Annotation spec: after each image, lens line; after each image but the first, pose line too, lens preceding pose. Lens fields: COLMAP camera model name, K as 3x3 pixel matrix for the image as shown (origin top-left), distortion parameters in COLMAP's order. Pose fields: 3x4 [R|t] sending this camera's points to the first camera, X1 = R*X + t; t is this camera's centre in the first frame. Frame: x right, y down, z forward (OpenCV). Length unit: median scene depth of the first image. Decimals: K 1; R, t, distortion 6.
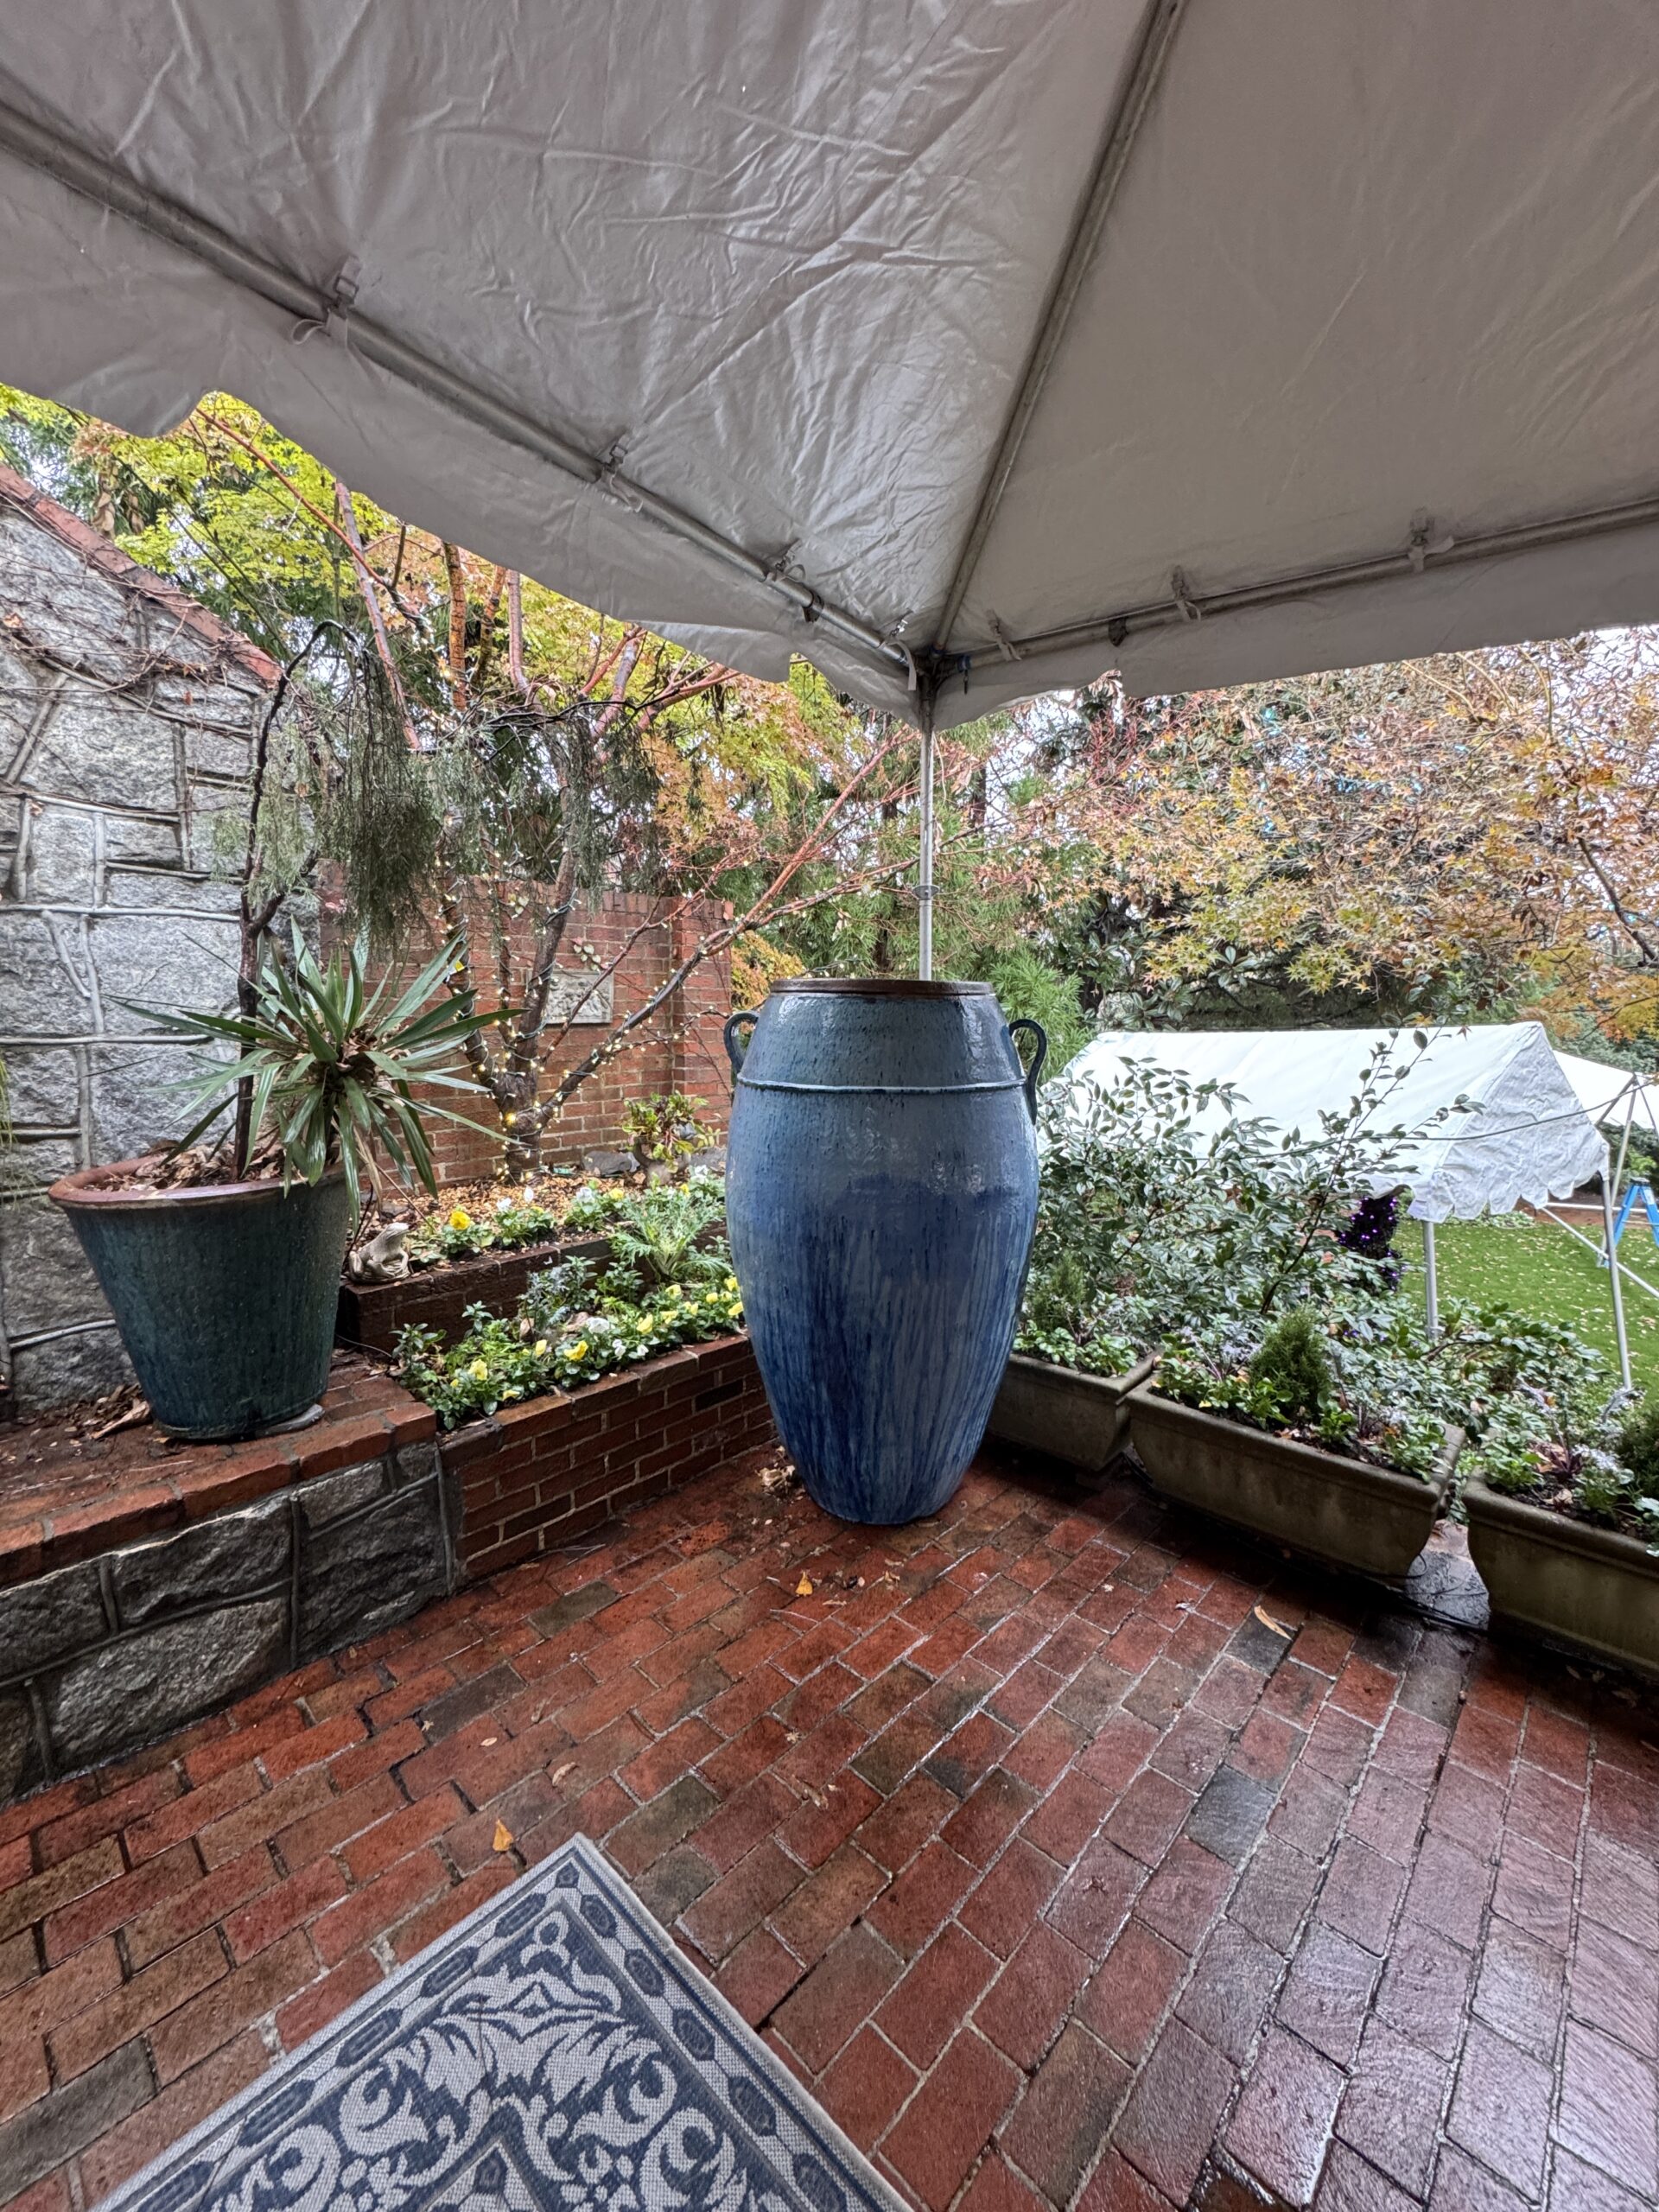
lens RADIAL K [[886.3, 0, 829.5], [0, 886.3, 1106.0], [0, 0, 1]] dist [0.001950, -0.000087]
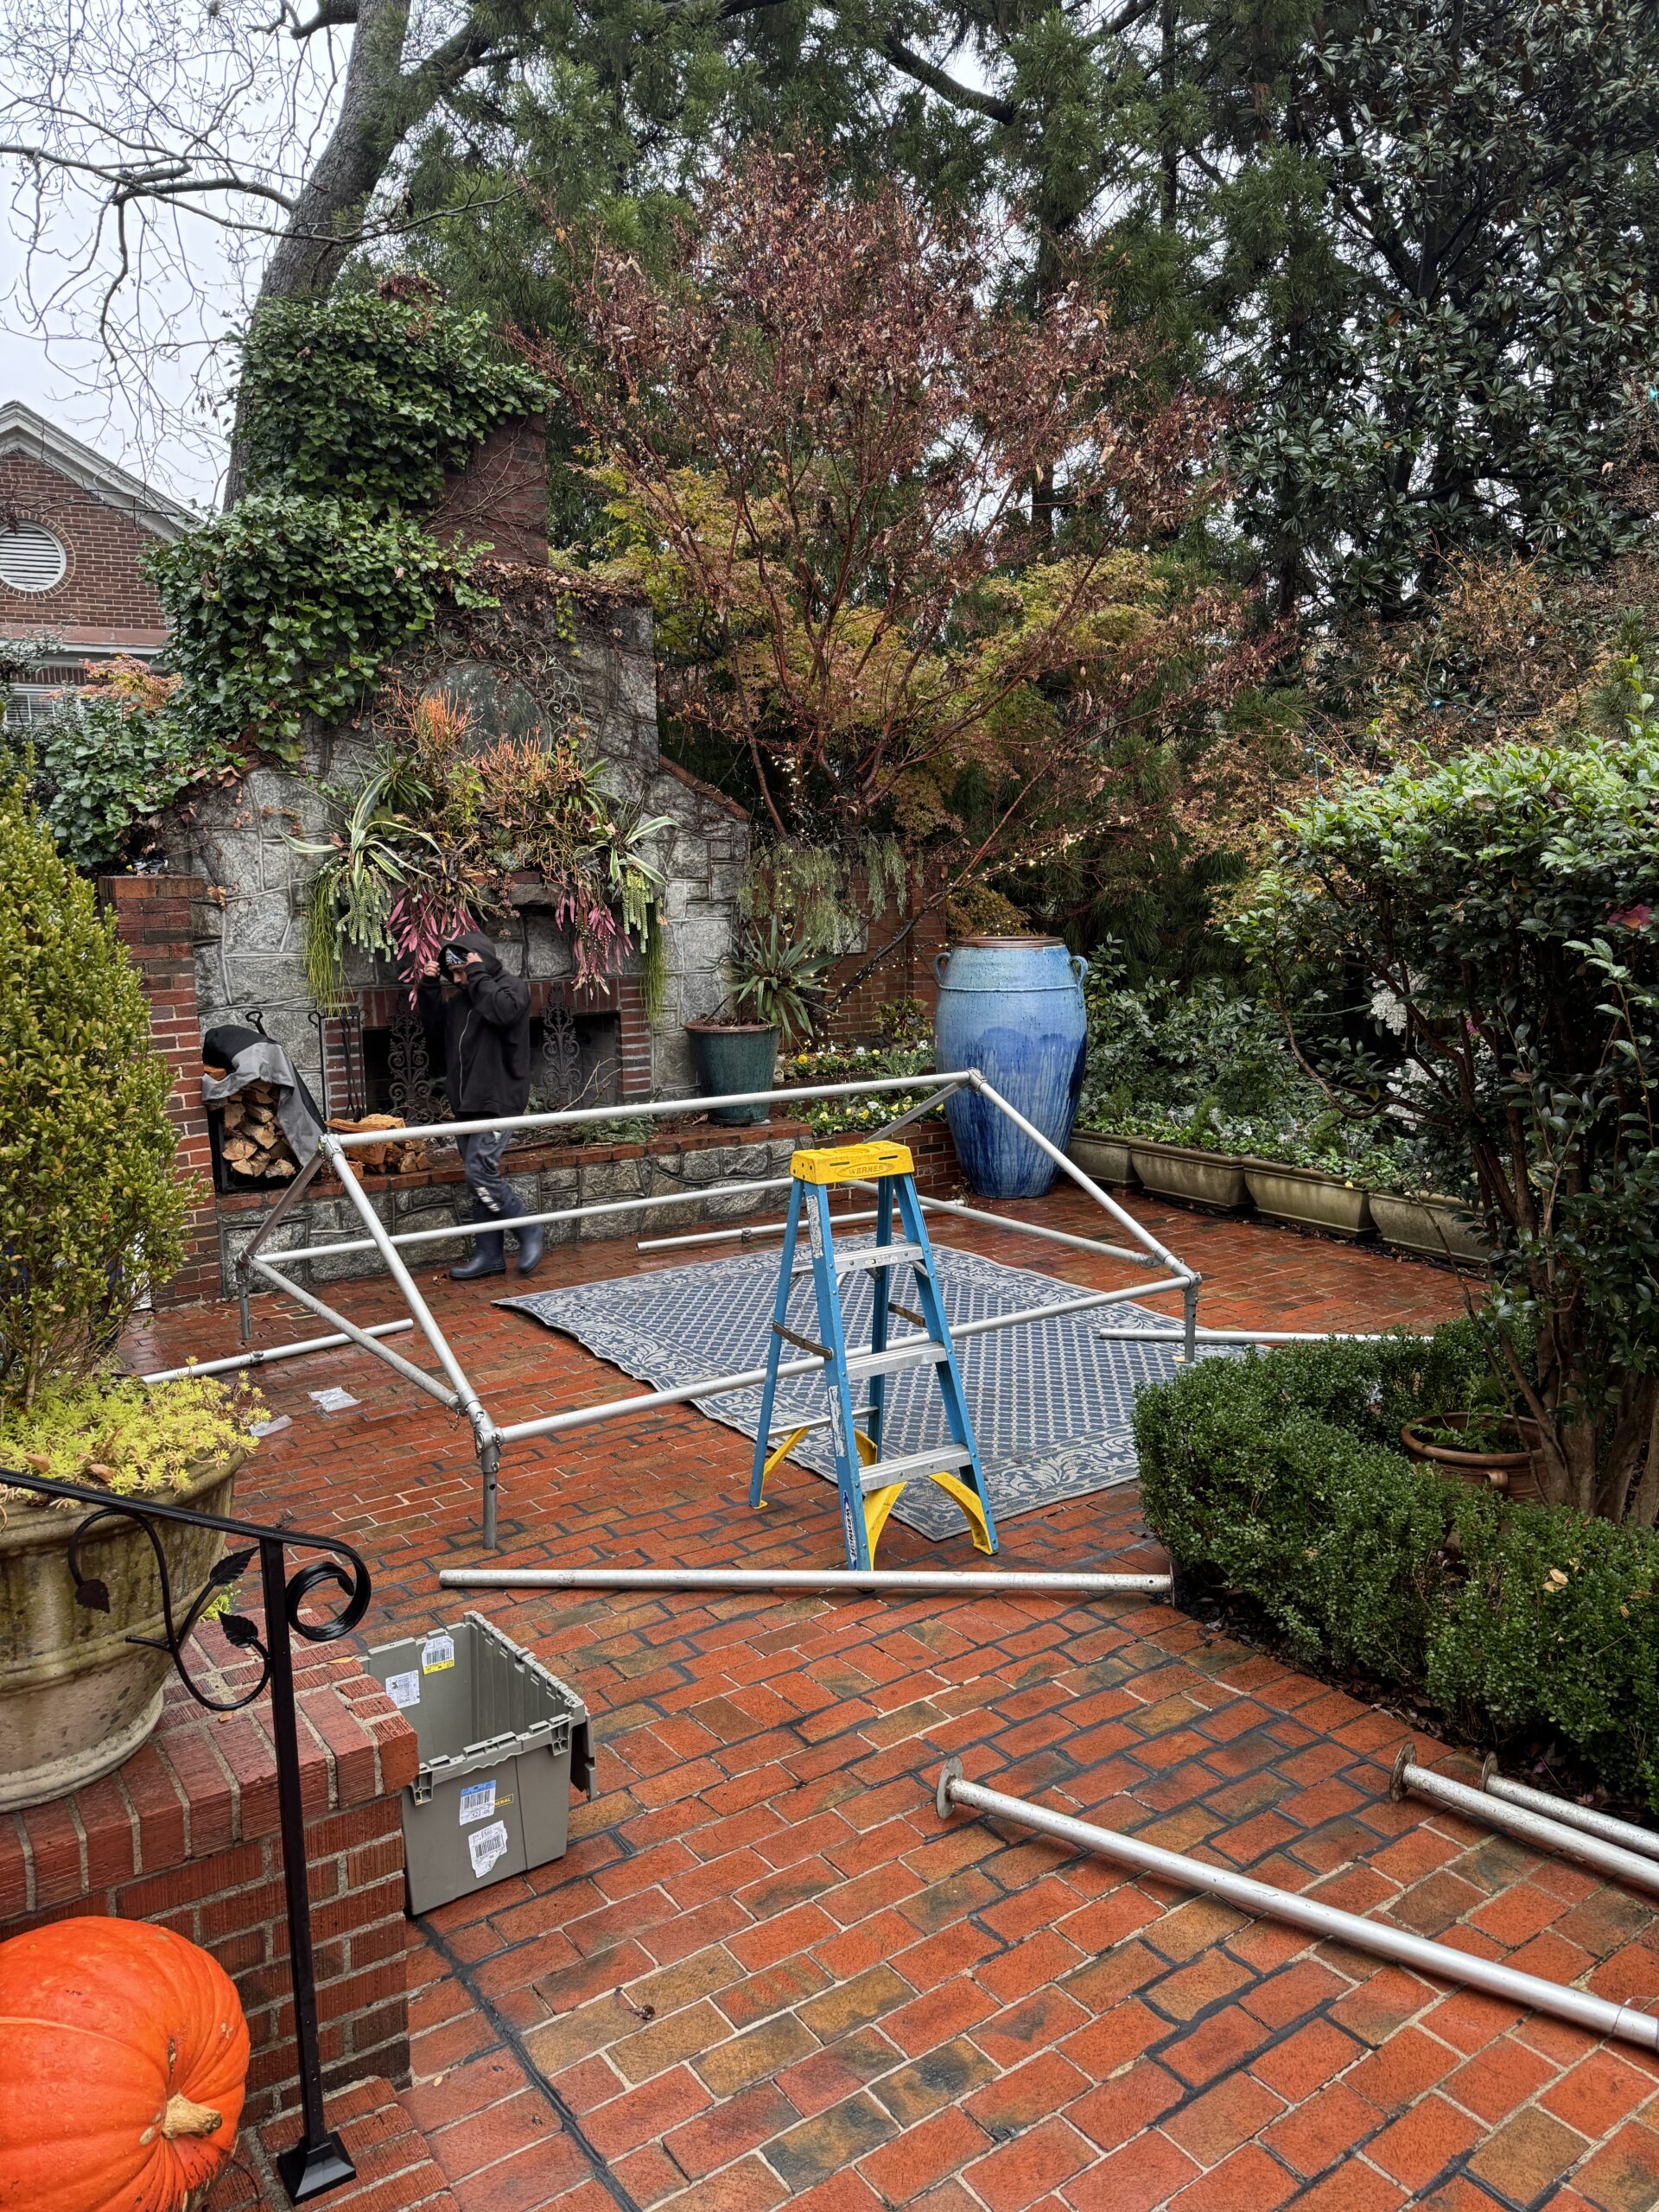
lens RADIAL K [[1563.8, 0, 829.5], [0, 1563.8, 1106.0], [0, 0, 1]] dist [0.073076, -0.088651]
pose [[0.977435, 0.007869, -0.211092, 0.478553], [-0.000719, 0.999424, 0.033926, 0.141650], [0.211237, -0.033008, 0.976877, -3.010228]]
